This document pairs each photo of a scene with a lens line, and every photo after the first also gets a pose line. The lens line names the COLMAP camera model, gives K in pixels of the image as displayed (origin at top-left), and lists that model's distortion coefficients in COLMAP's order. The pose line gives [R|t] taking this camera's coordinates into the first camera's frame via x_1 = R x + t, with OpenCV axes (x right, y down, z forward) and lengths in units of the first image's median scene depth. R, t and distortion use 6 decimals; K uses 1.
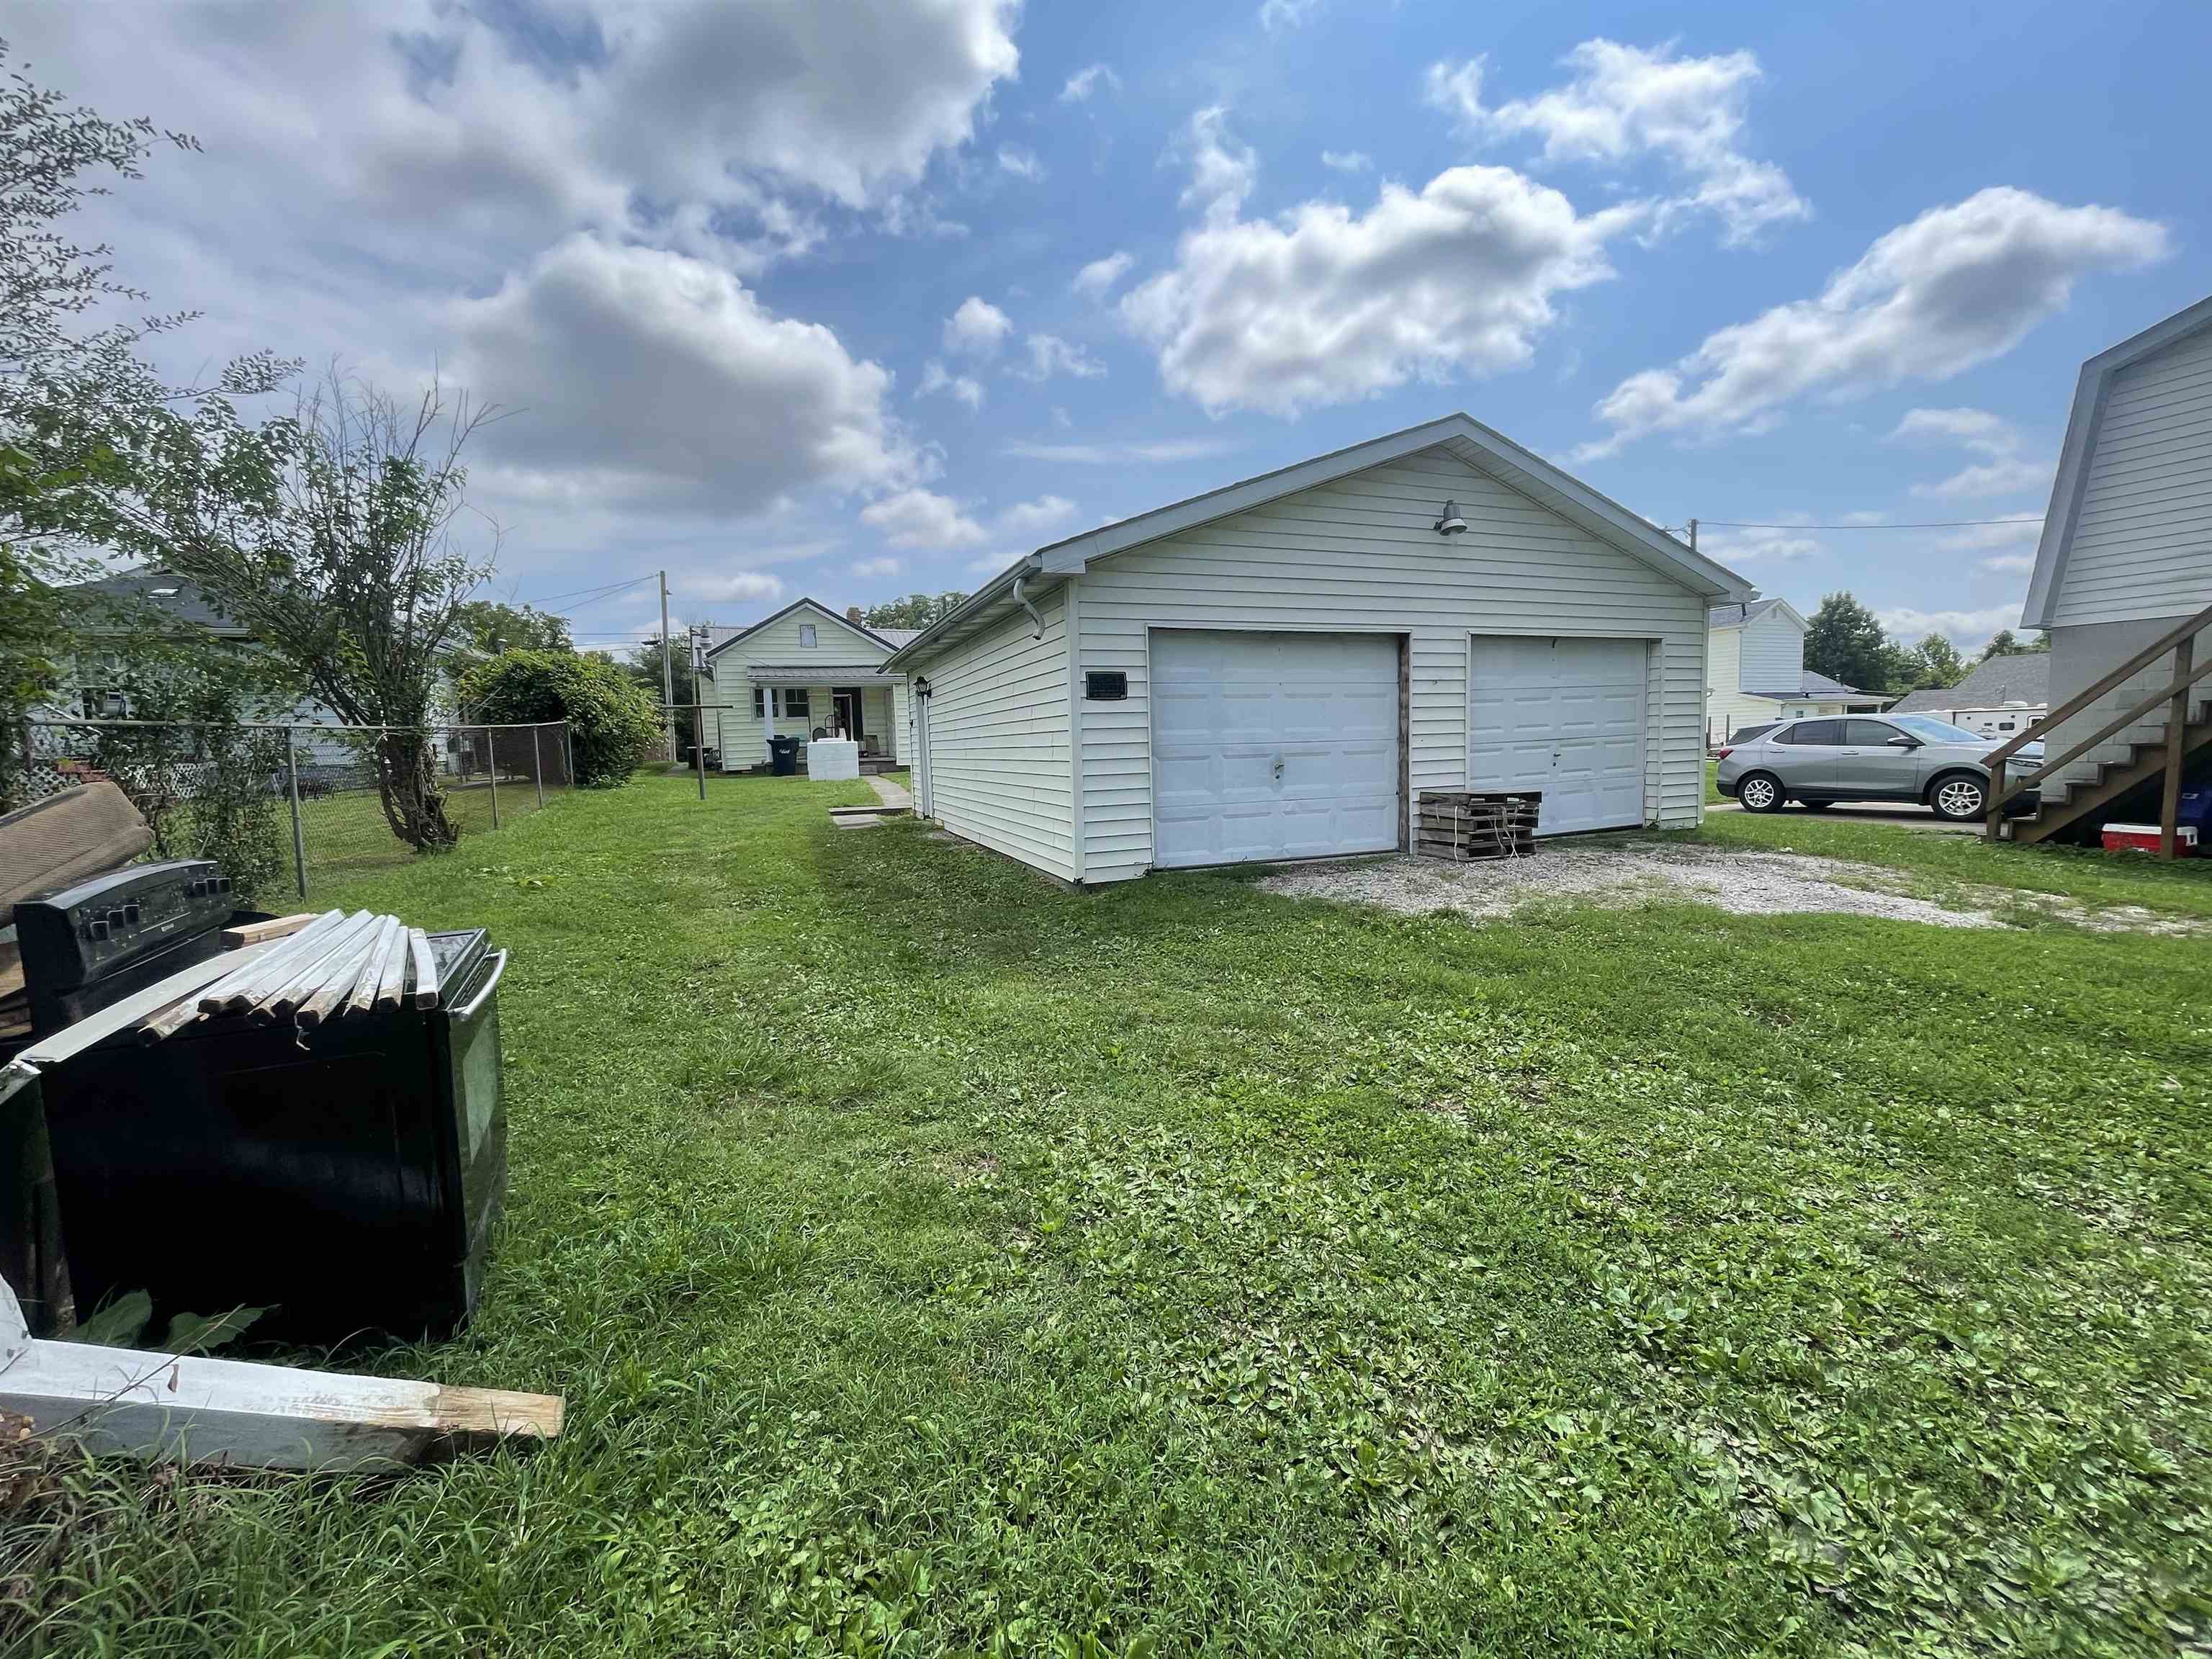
lens RADIAL K [[886.6, 0, 1100.6], [0, 886.6, 813.3], [0, 0, 1]] dist [0.000966, 0.000001]
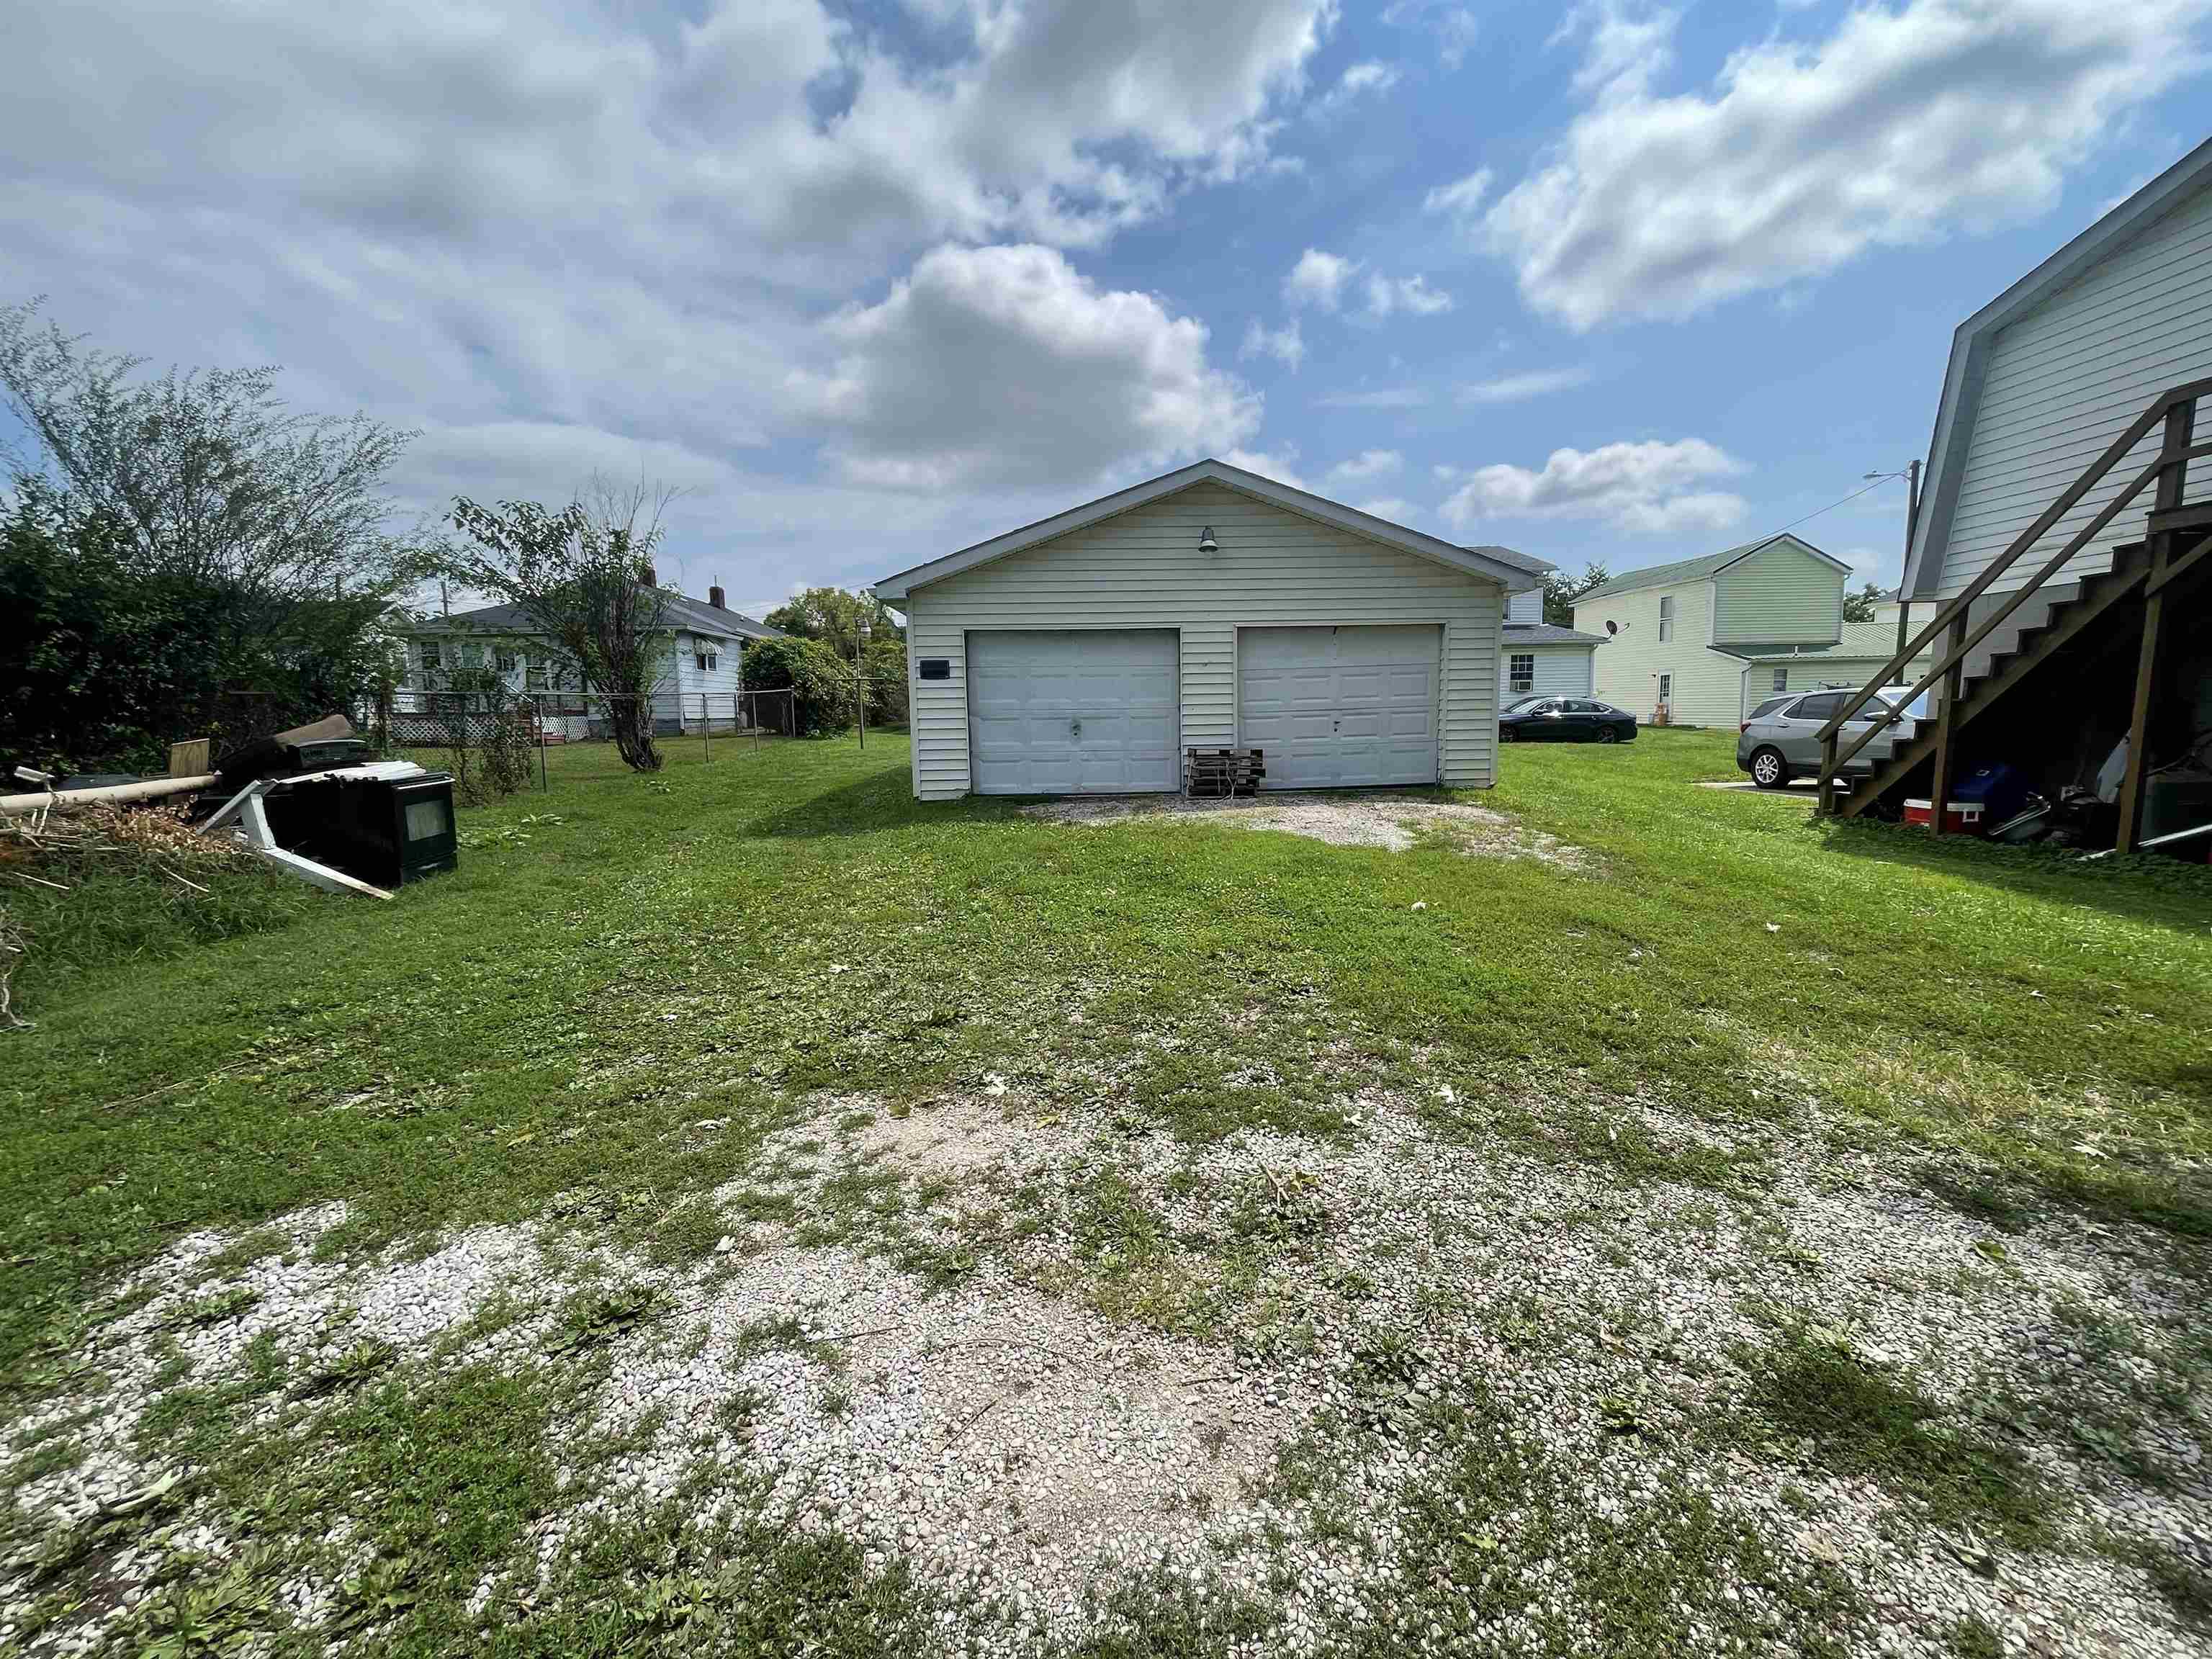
lens RADIAL K [[911.7, 0, 1106.0], [0, 911.7, 829.5], [0, 0, 1]] dist [-0.003618, -0.000205]
pose [[0.940329, 0.055174, -0.335763, 0.100297], [-0.038072, 0.997630, 0.057313, 0.003463], [0.338129, -0.041110, 0.940201, -0.046883]]
